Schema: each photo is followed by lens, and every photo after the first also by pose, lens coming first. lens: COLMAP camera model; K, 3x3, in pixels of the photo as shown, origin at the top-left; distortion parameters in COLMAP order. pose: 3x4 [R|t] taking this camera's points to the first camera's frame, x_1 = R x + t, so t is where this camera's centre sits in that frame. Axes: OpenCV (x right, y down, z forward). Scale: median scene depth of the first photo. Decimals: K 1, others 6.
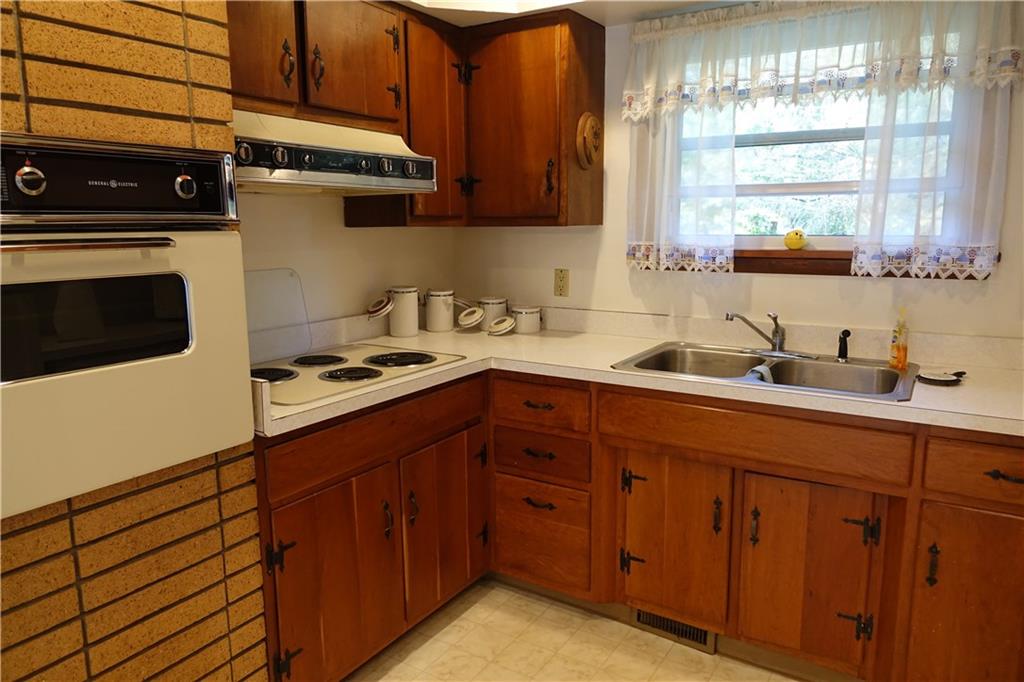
lens RADIAL K [[695.7, 0, 505.6], [0, 695.7, 338.5], [0, 0, 1]] dist [-0.006081, -0.005478]
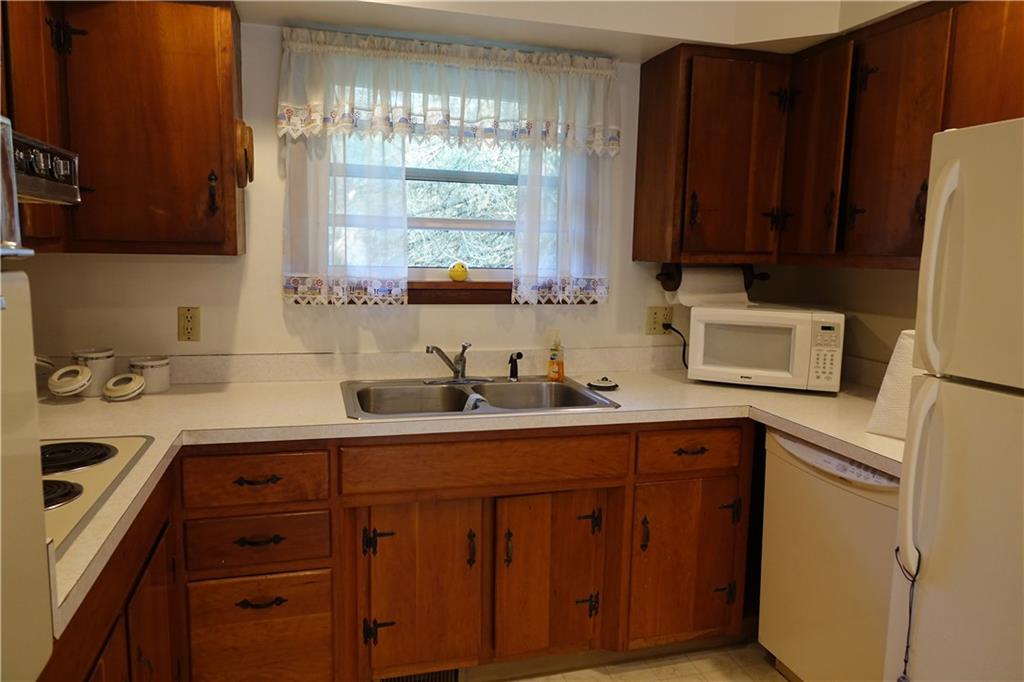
lens RADIAL K [[695.7, 0, 507.9], [0, 695.7, 338.0], [0, 0, 1]] dist [-0.006081, -0.005478]
pose [[0.660279, -0.072202, 0.747541, -0.352787], [0.096614, 0.995263, 0.010793, -0.047837], [-0.744780, 0.065096, 0.664128, 0.253455]]
